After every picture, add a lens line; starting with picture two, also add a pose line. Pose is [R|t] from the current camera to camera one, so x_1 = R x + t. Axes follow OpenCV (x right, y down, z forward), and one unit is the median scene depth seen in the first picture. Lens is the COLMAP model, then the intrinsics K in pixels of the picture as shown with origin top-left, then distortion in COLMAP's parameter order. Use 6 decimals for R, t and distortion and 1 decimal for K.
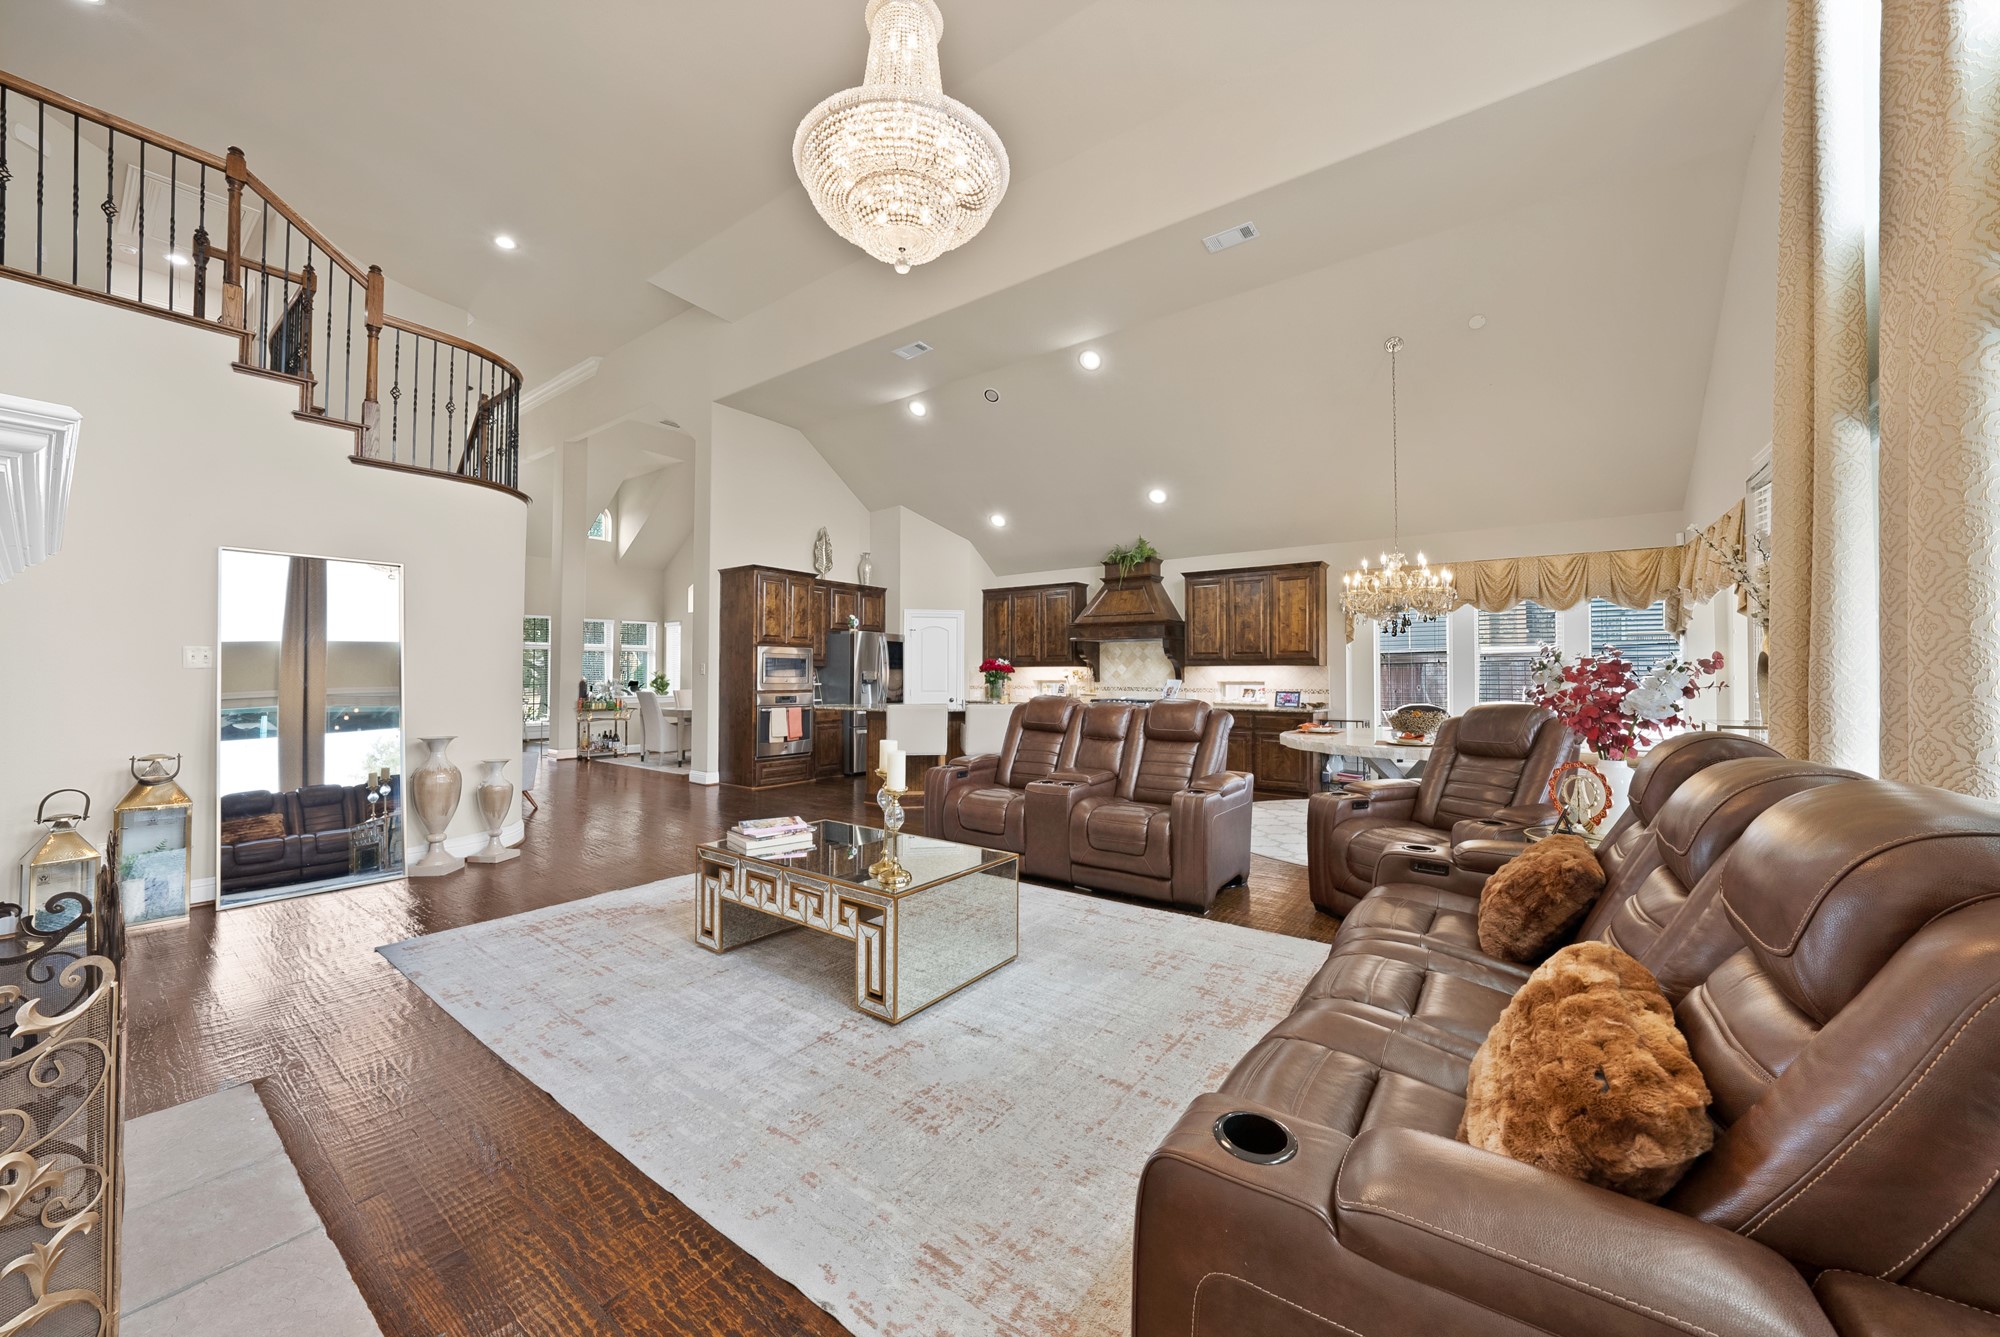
lens RADIAL K [[701.7, 0, 997.5], [0, 701.7, 660.0], [0, 0, 1]] dist [-0.014274, 0.000536]
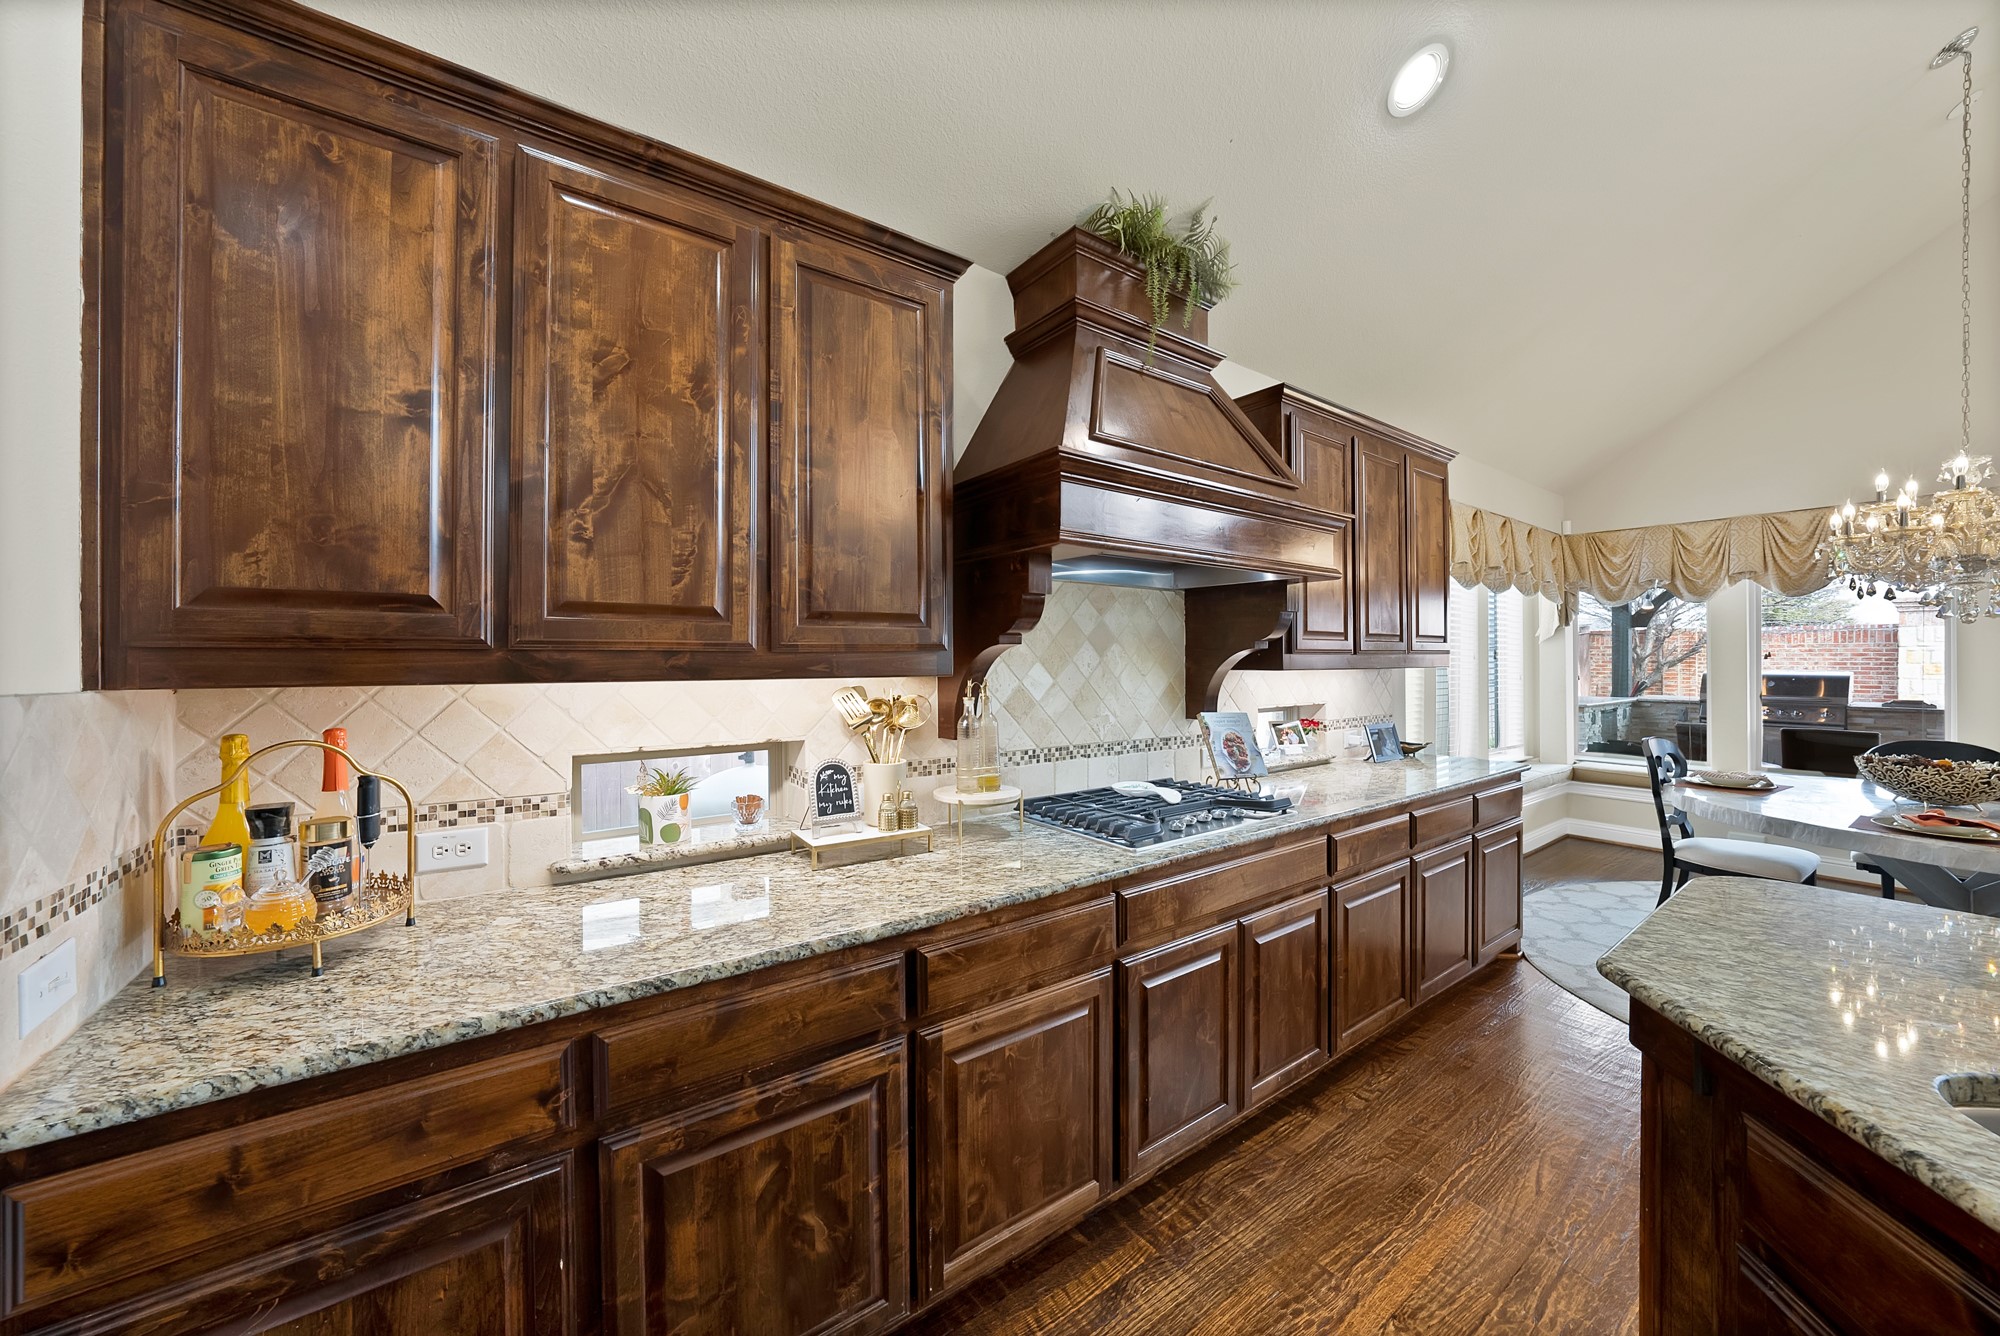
lens RADIAL K [[701.7, 0, 993.7], [0, 701.7, 662.3], [0, 0, 1]] dist [-0.014274, 0.000536]
pose [[0.315741, -0.003079, 0.948840, -0.080802], [-0.006333, 0.999966, 0.005352, 0.004789], [-0.948824, -0.007699, 0.315711, 0.946011]]
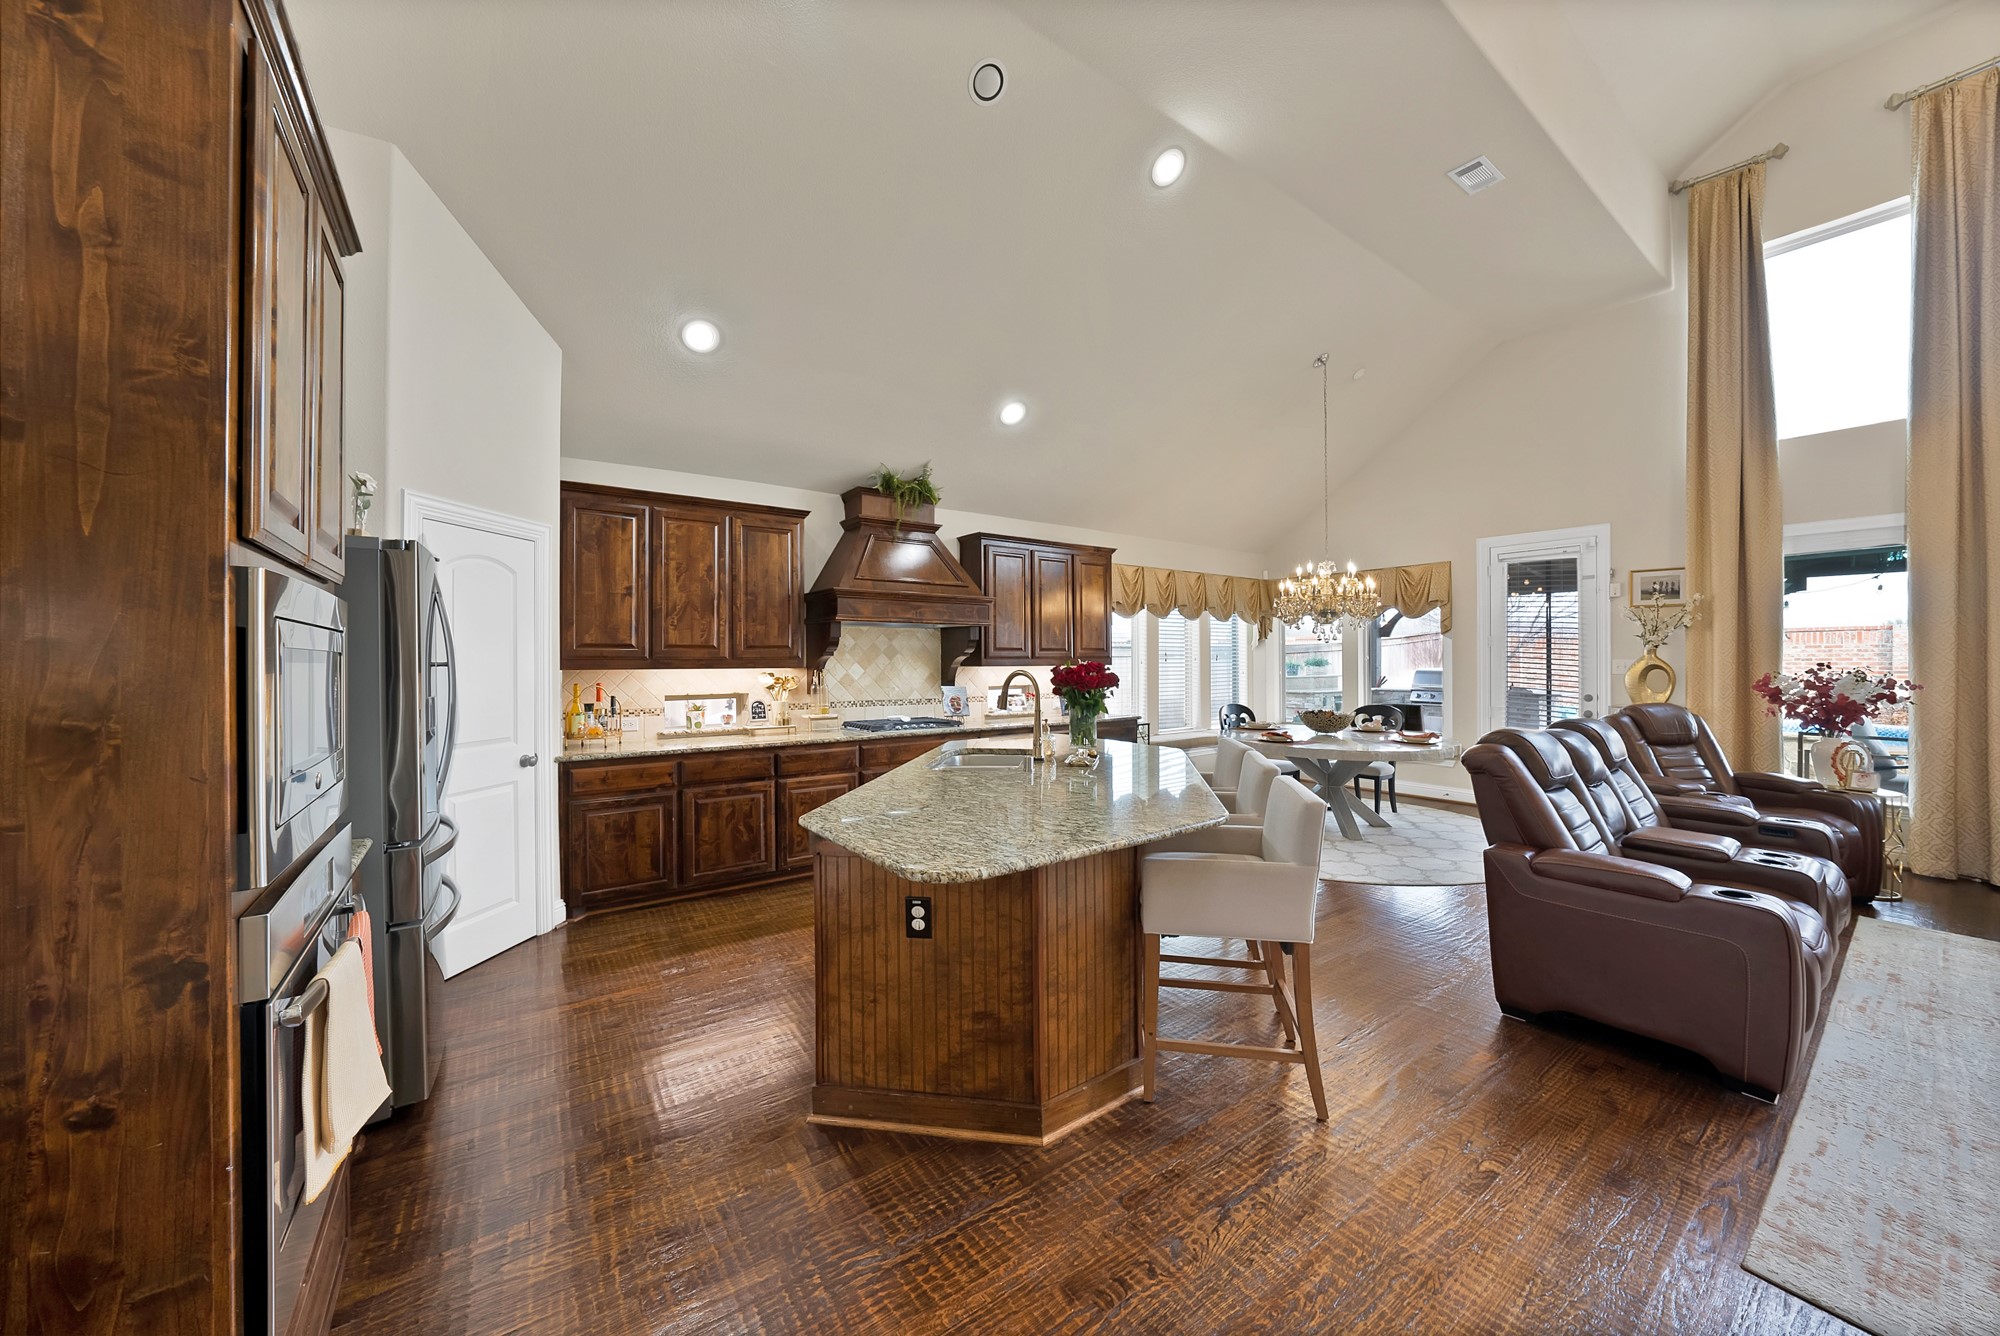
lens RADIAL K [[701.7, 0, 1003.0], [0, 701.7, 659.9], [0, 0, 1]] dist [-0.014274, 0.000536]
pose [[0.304279, 0.002275, 0.952580, -0.365677], [-0.003459, 0.999993, -0.001283, 0.003801], [-0.952577, -0.002905, 0.304285, 0.705624]]
